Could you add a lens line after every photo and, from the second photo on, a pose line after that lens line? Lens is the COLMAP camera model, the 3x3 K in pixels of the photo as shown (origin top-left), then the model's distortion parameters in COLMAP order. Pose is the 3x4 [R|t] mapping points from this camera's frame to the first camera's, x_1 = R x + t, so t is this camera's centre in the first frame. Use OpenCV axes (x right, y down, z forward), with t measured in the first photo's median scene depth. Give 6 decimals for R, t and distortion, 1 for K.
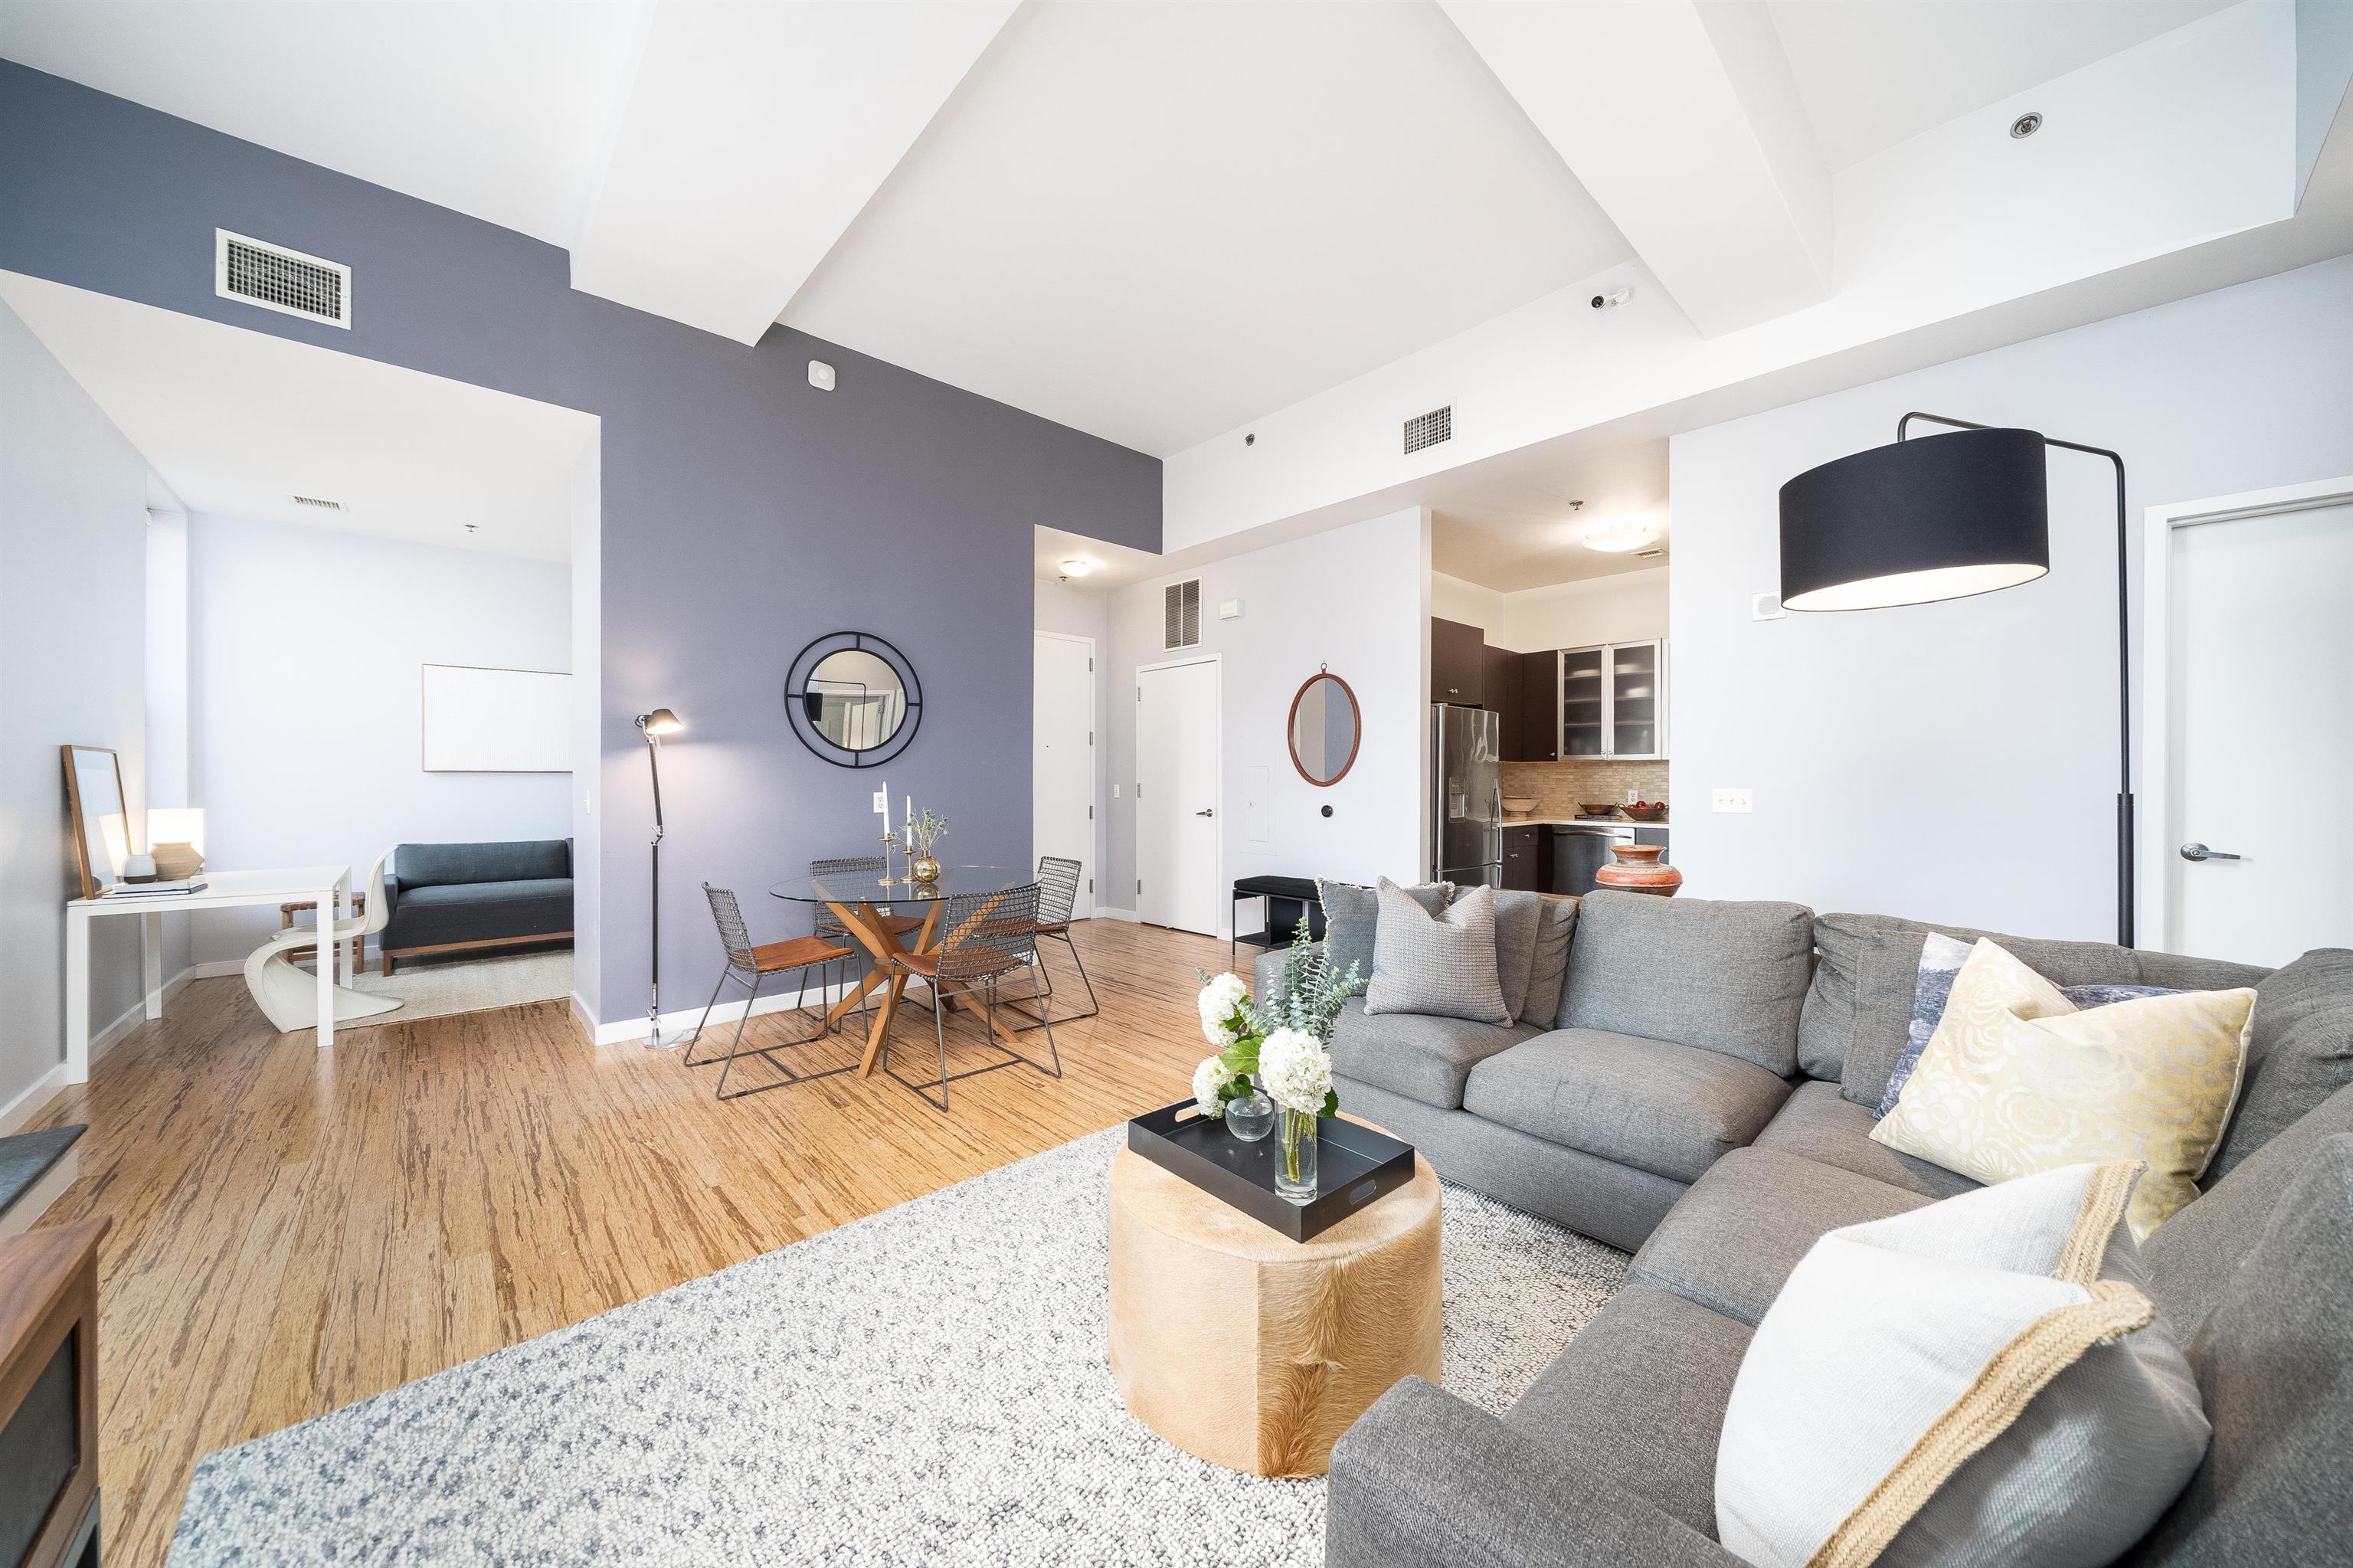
lens RADIAL K [[817.2, 0, 1205.4], [0, 817.2, 784.0], [0, 0, 1]] dist [-0.006425, -0.000137]
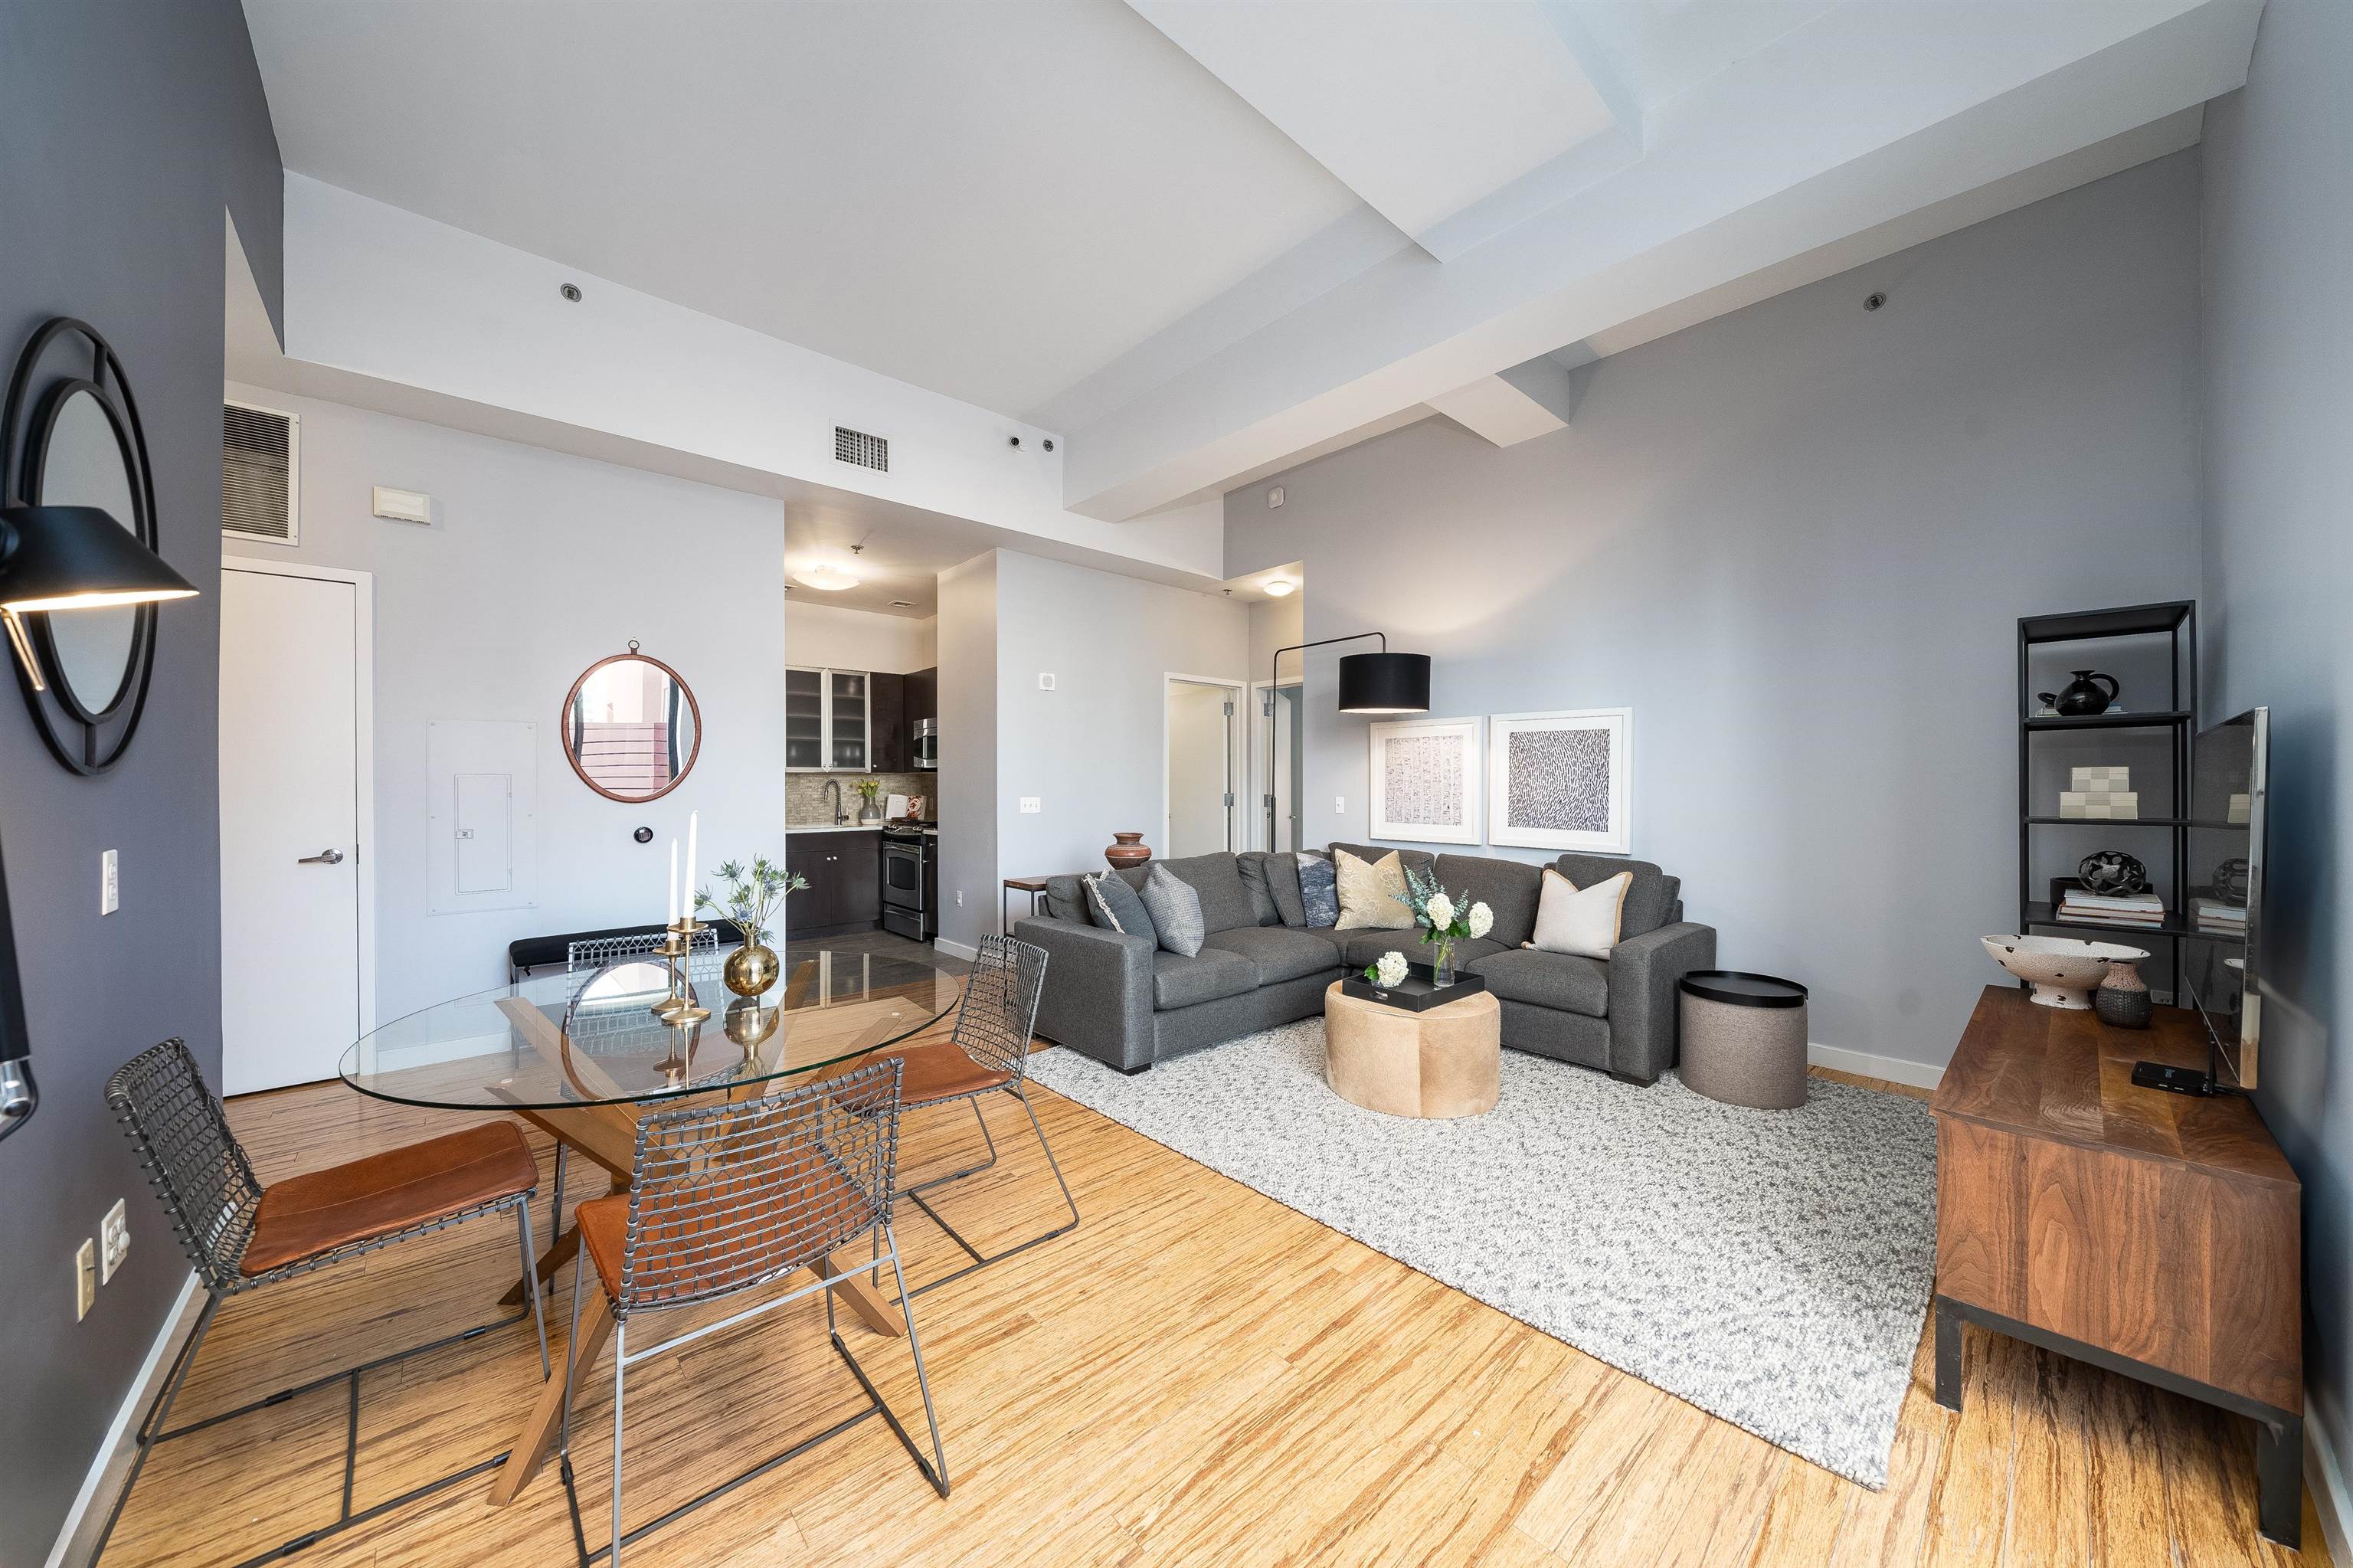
lens RADIAL K [[799.0, 0, 1177.0], [0, 799.0, 786.4], [0, 0, 1]] dist [-0.002565, -0.000092]
pose [[0.033244, -0.002392, 0.999444, -0.714651], [0.006007, 0.999980, 0.002194, -0.013290], [-0.999429, 0.005931, 0.033258, 0.580067]]
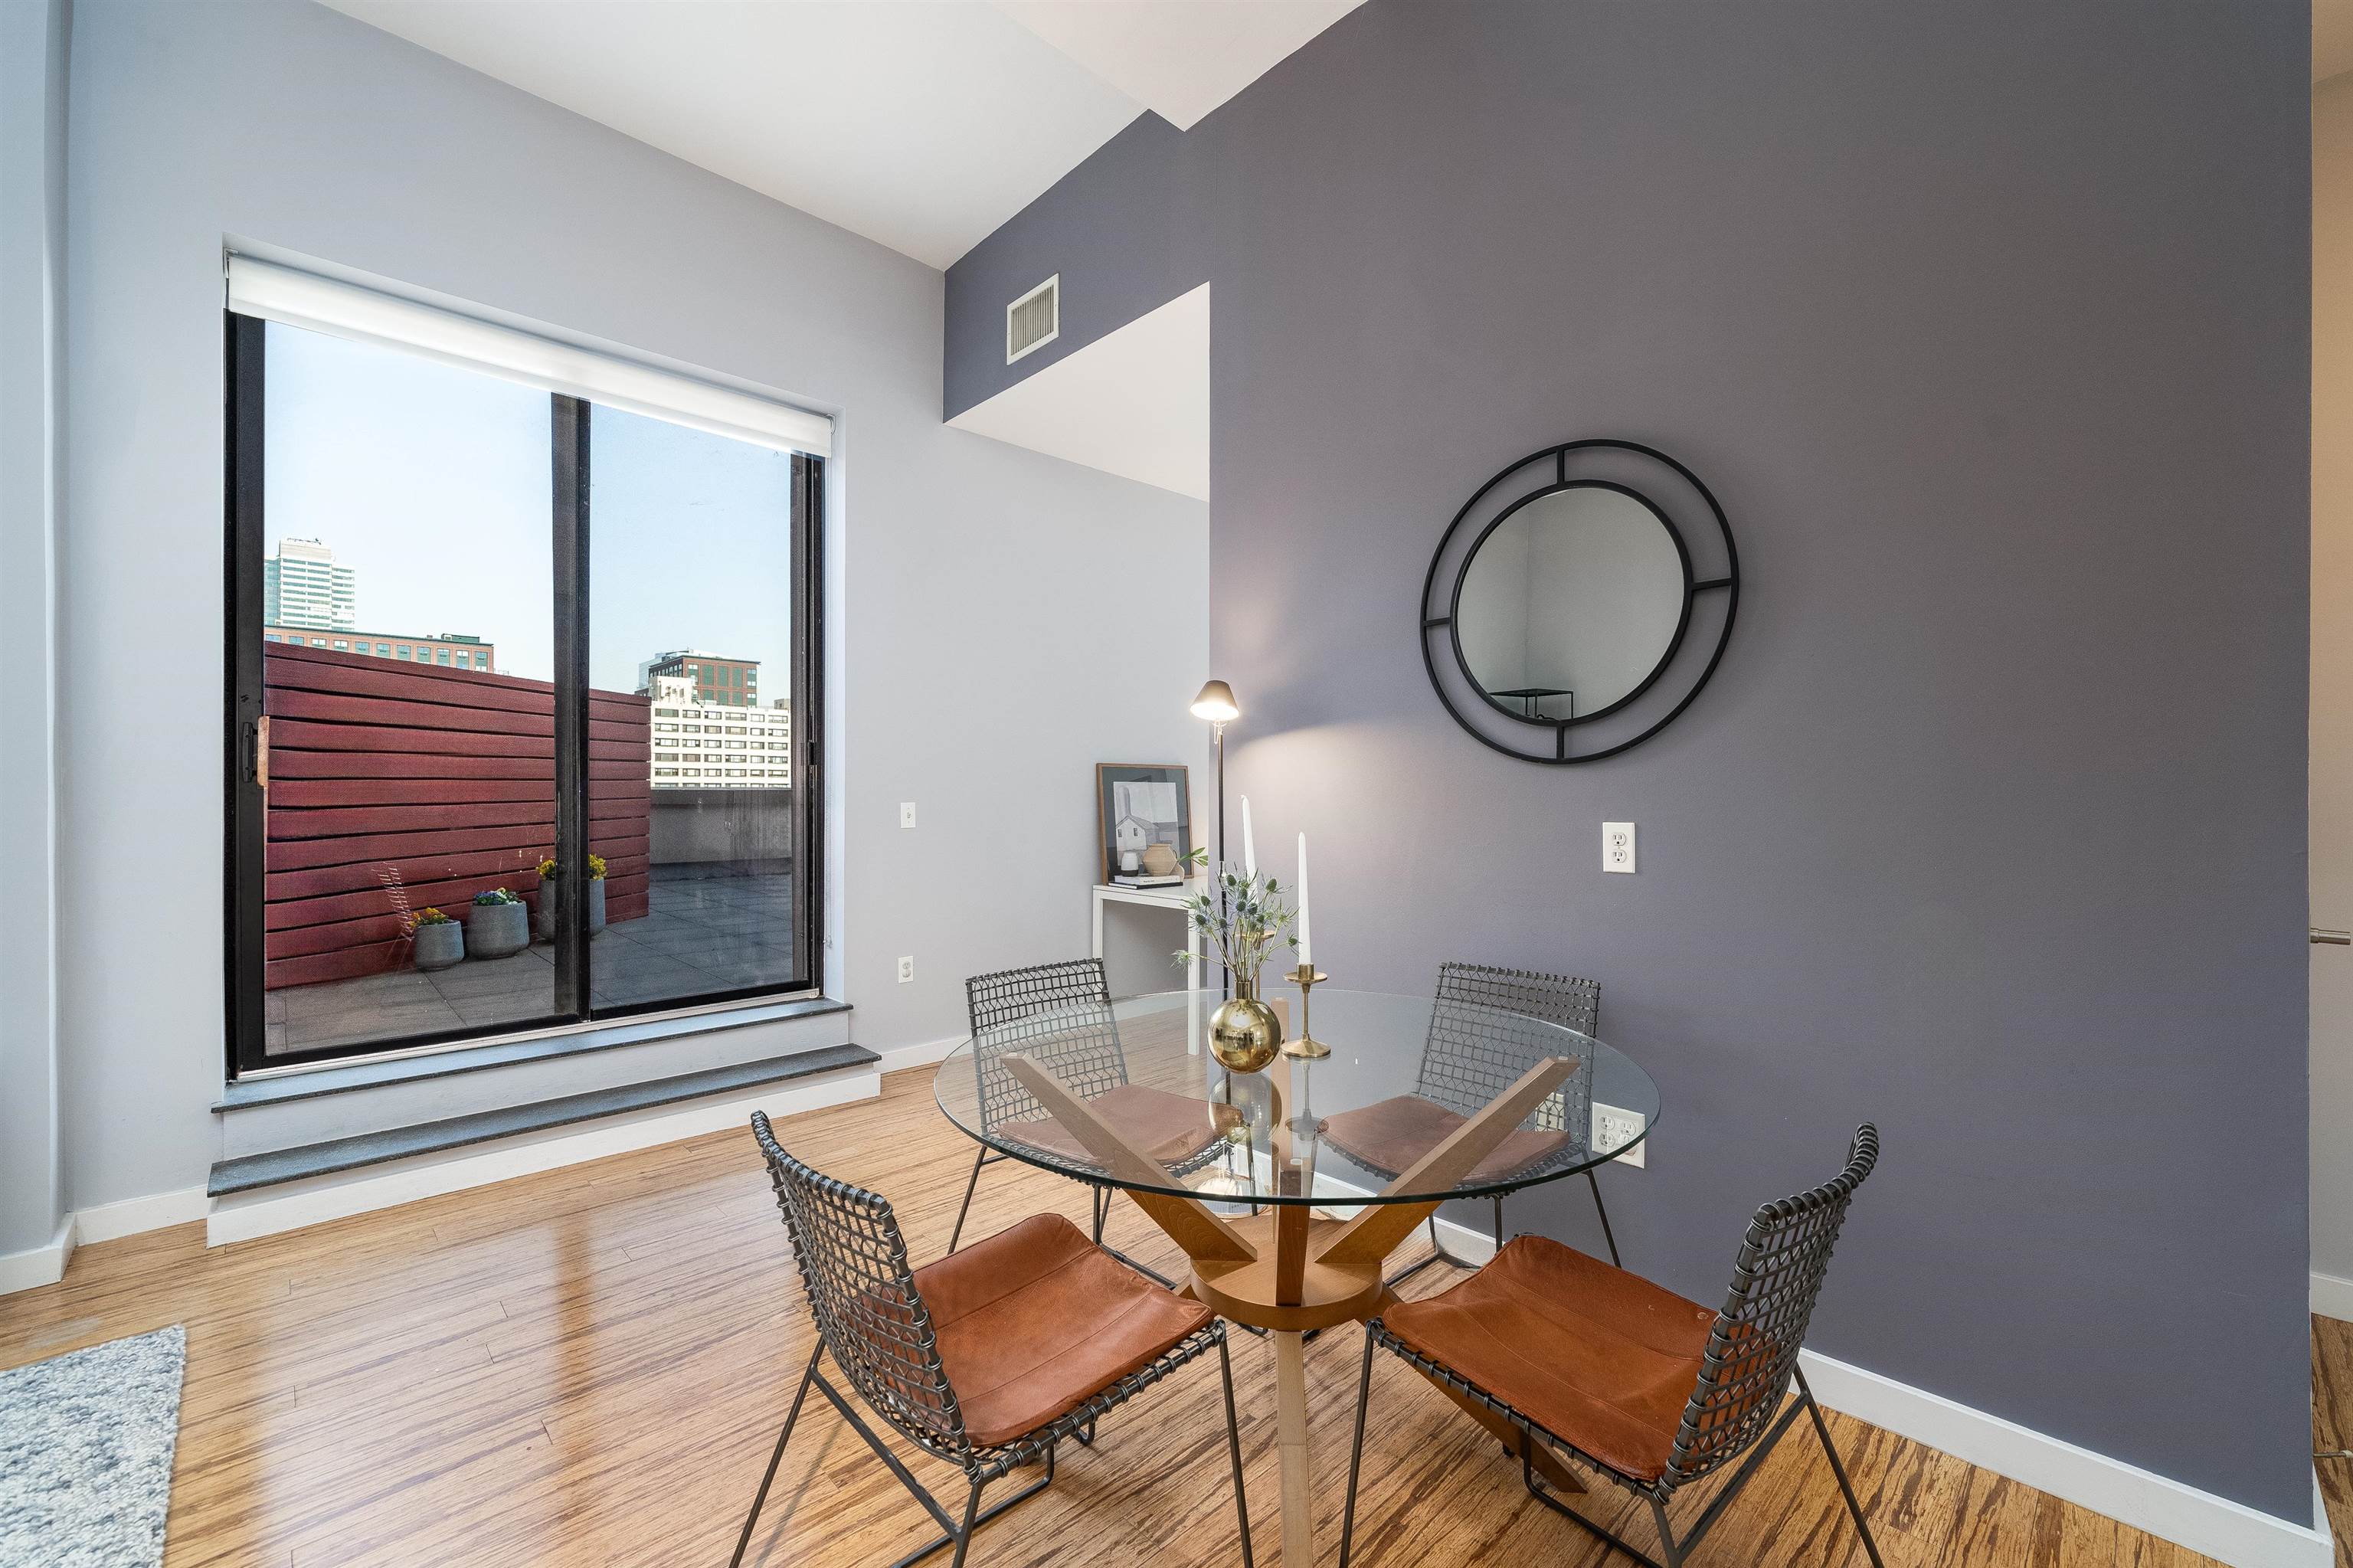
lens RADIAL K [[948.0, 0, 1187.6], [0, 948.0, 783.8], [0, 0, 1]] dist [0.000659, 0.000002]
pose [[-0.005823, -0.005085, -0.999970, 0.071685], [-0.006896, 0.999963, -0.005044, -0.005133], [0.999959, 0.006866, -0.005858, 0.807967]]
